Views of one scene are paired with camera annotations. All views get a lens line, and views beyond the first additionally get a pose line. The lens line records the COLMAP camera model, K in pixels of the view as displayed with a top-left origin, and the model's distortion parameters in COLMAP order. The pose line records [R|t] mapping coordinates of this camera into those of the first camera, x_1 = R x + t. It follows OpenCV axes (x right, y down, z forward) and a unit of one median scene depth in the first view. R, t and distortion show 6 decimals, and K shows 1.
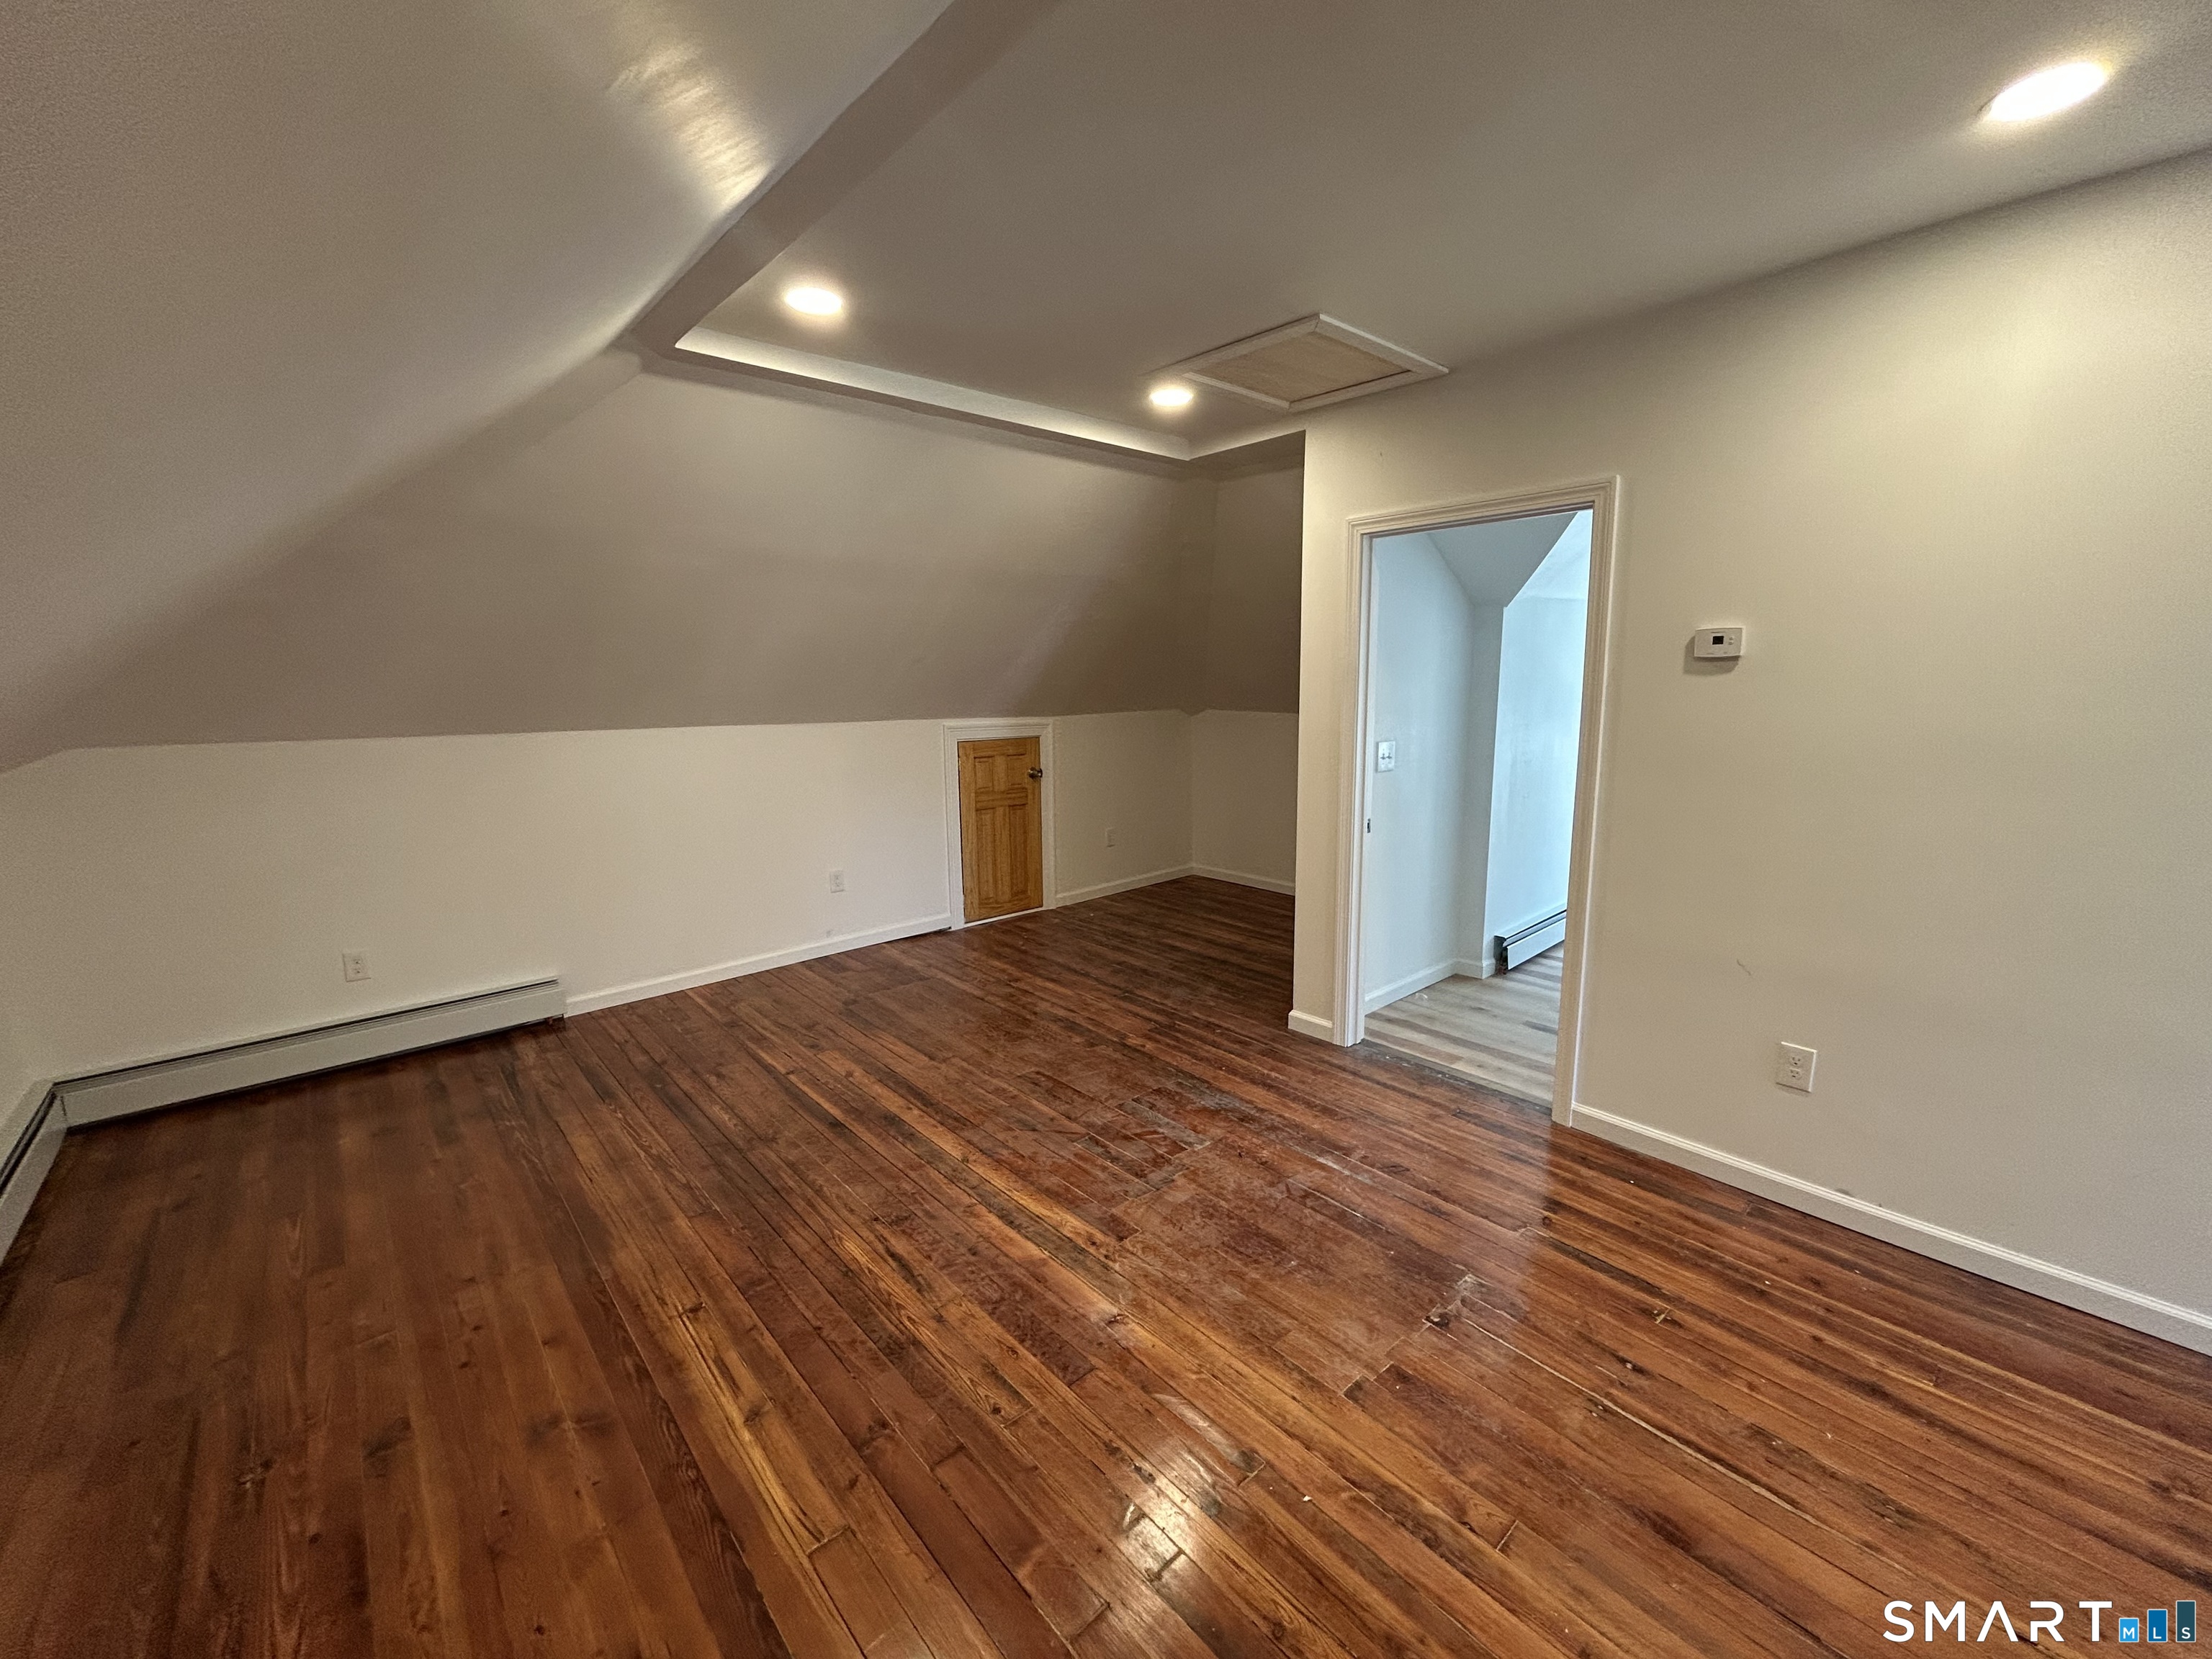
lens RADIAL K [[898.7, 0, 1103.7], [0, 898.7, 831.5], [0, 0, 1]] dist [-0.002839, 0.000515]
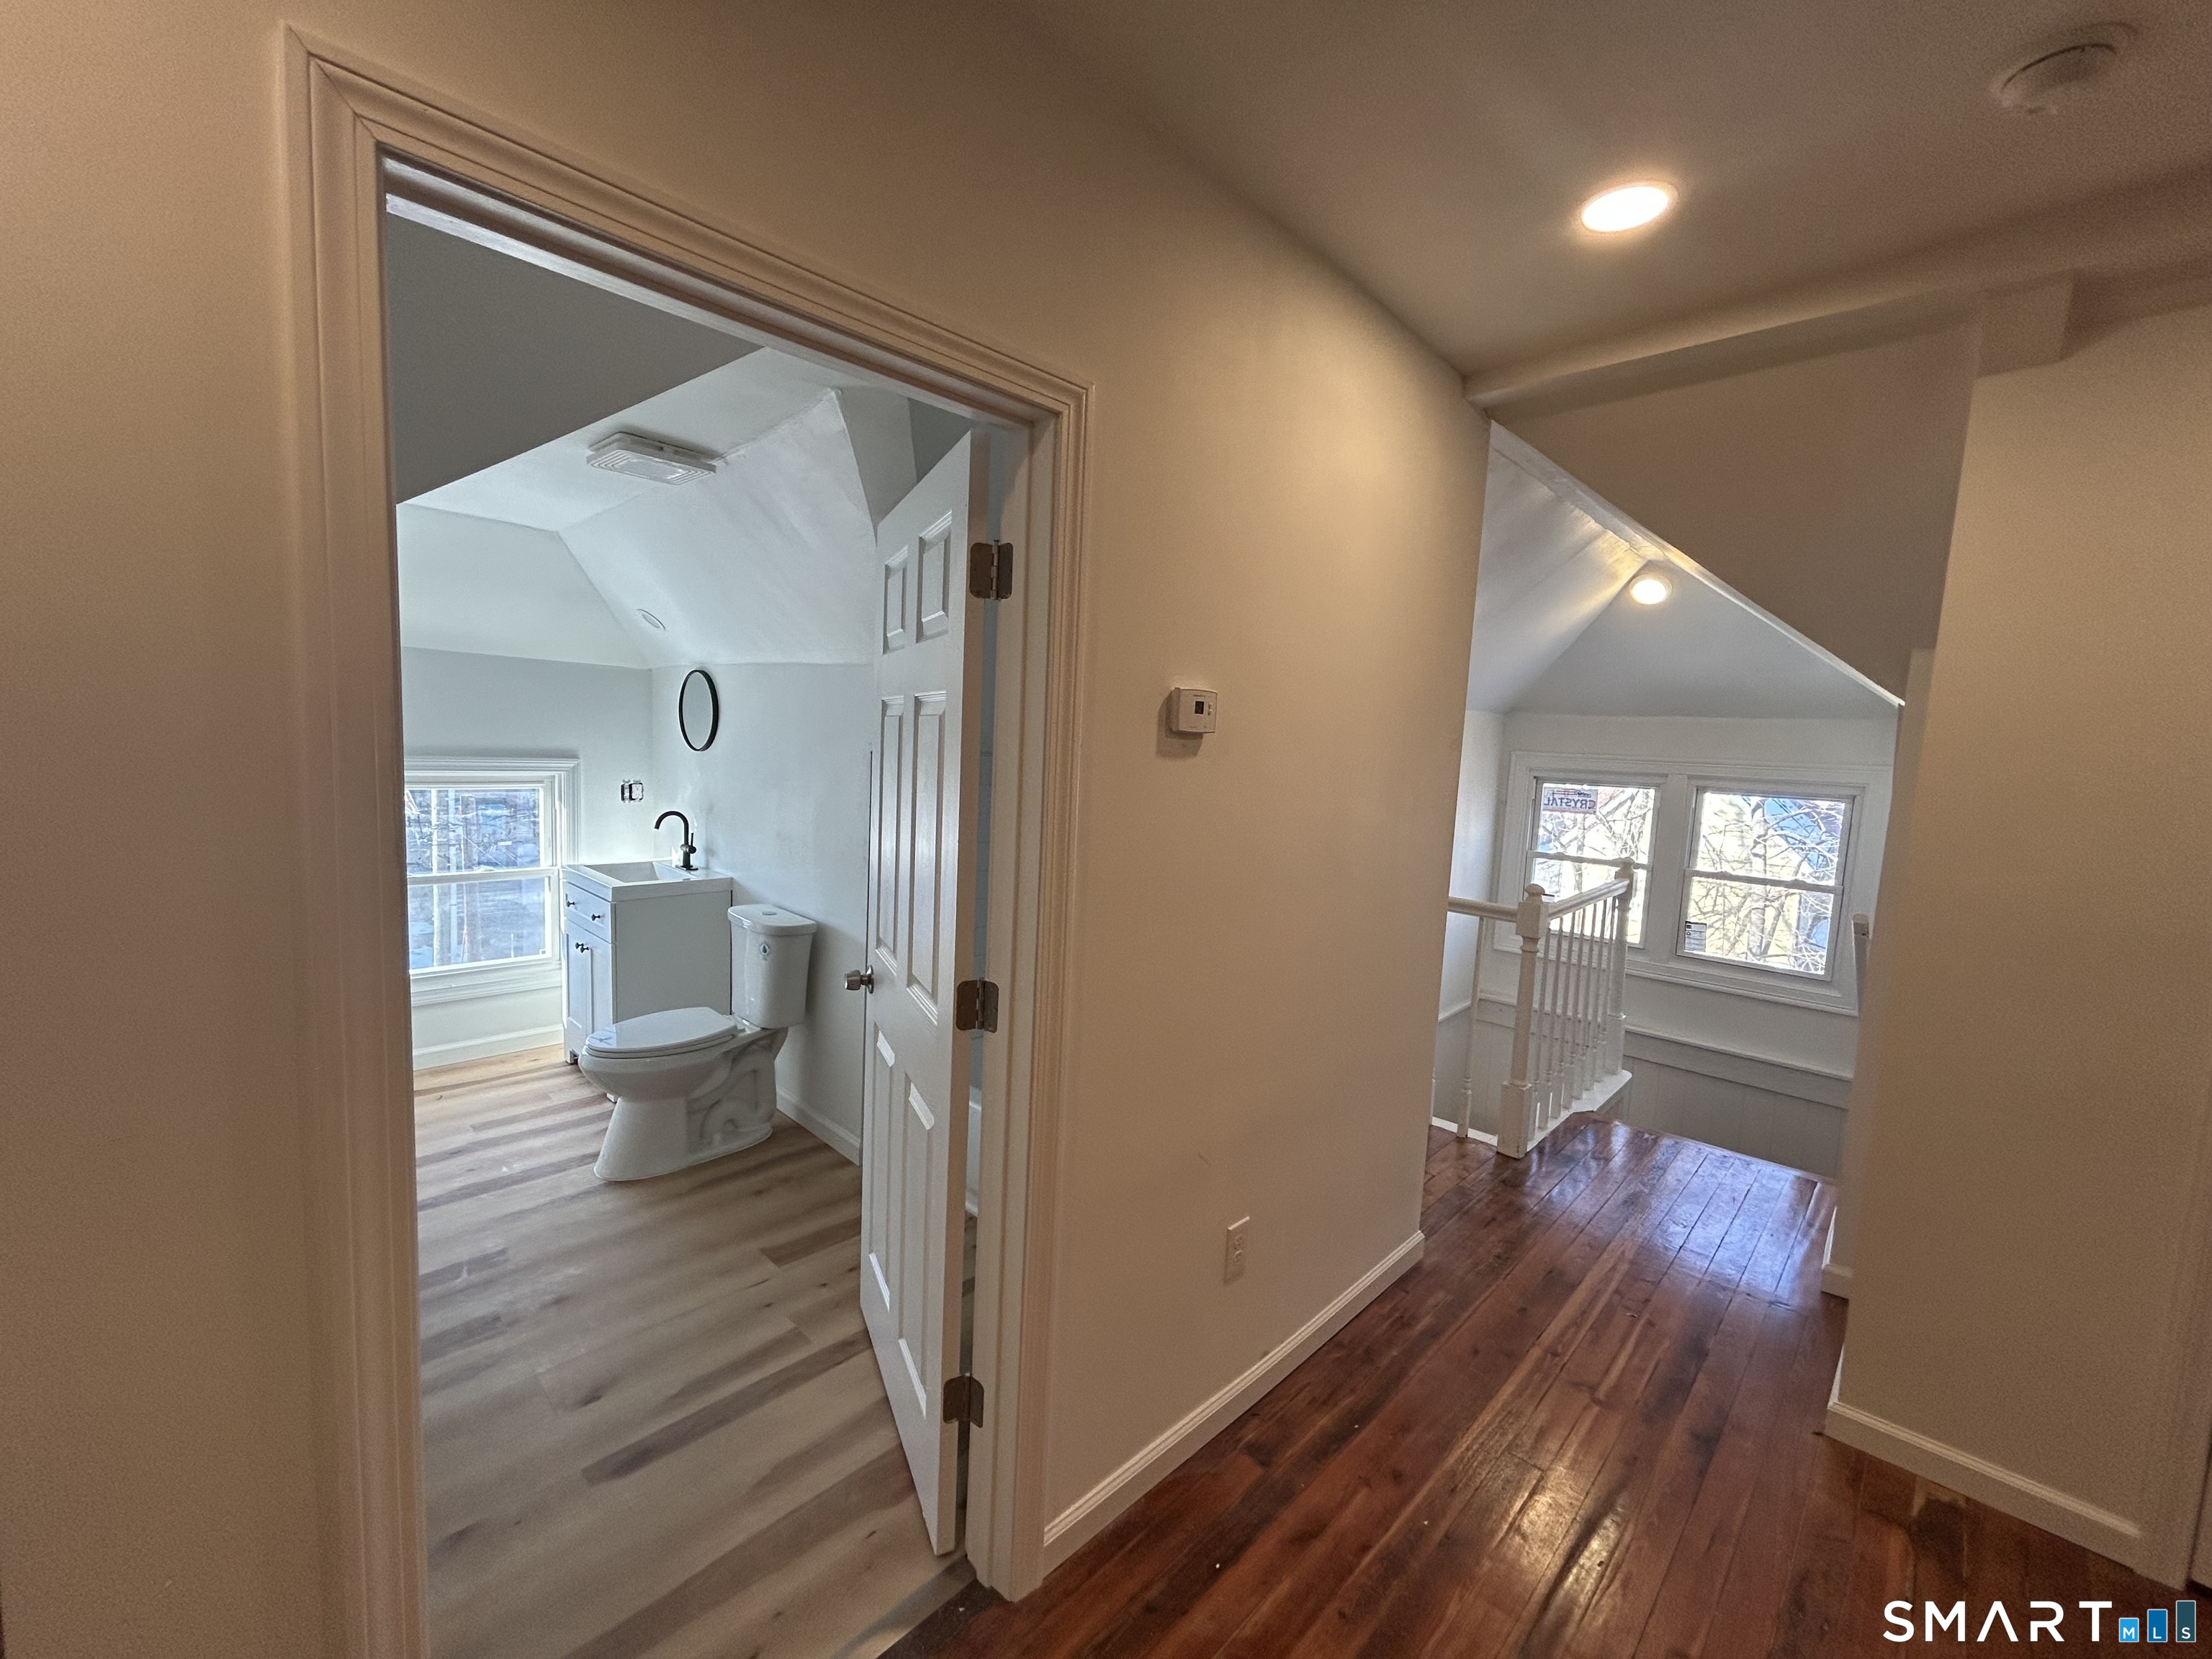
lens RADIAL K [[898.7, 0, 1103.7], [0, 898.7, 831.5], [0, 0, 1]] dist [-0.002839, 0.000515]
pose [[-0.083058, -0.080393, 0.993297, 0.021264], [0.139830, 0.985940, 0.091489, -0.190443], [-0.986686, 0.146492, -0.070649, 1.113564]]
